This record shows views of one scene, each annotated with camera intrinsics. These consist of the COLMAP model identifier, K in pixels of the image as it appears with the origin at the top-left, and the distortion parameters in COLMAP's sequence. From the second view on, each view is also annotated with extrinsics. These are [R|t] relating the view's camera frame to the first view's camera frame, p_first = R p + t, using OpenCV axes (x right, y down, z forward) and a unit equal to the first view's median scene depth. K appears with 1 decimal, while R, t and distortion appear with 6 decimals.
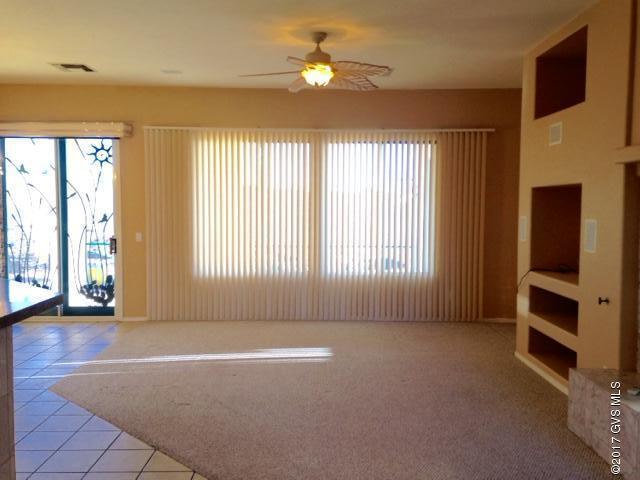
lens RADIAL K [[585.8, 0, 318.0], [0, 585.8, 242.9], [0, 0, 1]] dist [0.119913, -0.055204]
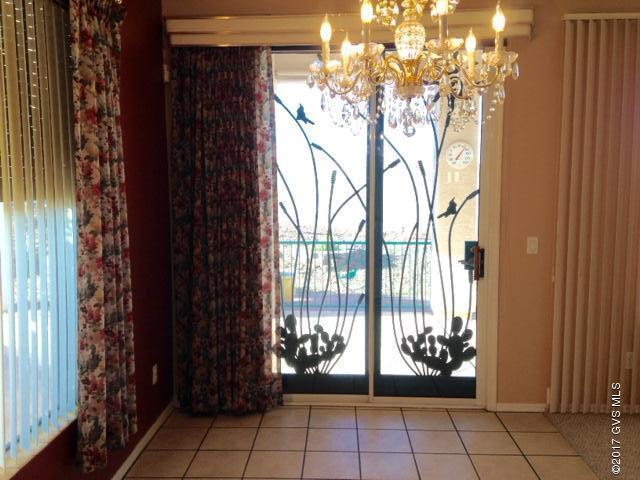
lens RADIAL K [[585.8, 0, 325.8], [0, 585.8, 241.2], [0, 0, 1]] dist [0.119913, -0.055204]
pose [[0.999357, -0.001814, -0.035820, -0.451998], [0.003238, 0.999205, 0.039723, -0.033669], [0.035720, -0.039814, 0.998568, 0.485757]]
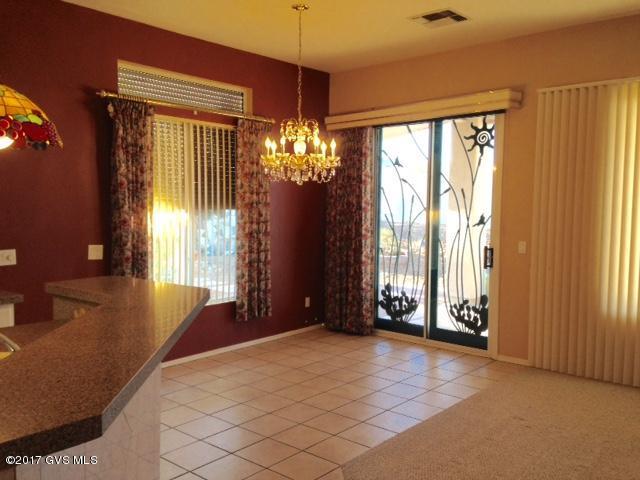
lens RADIAL K [[585.8, 0, 311.3], [0, 585.8, 248.0], [0, 0, 1]] dist [0.119913, -0.055204]
pose [[0.749016, 0.052897, -0.660437, -0.018563], [-0.042810, 0.998589, 0.031429, -0.020611], [0.661168, 0.004733, 0.750223, 0.285032]]
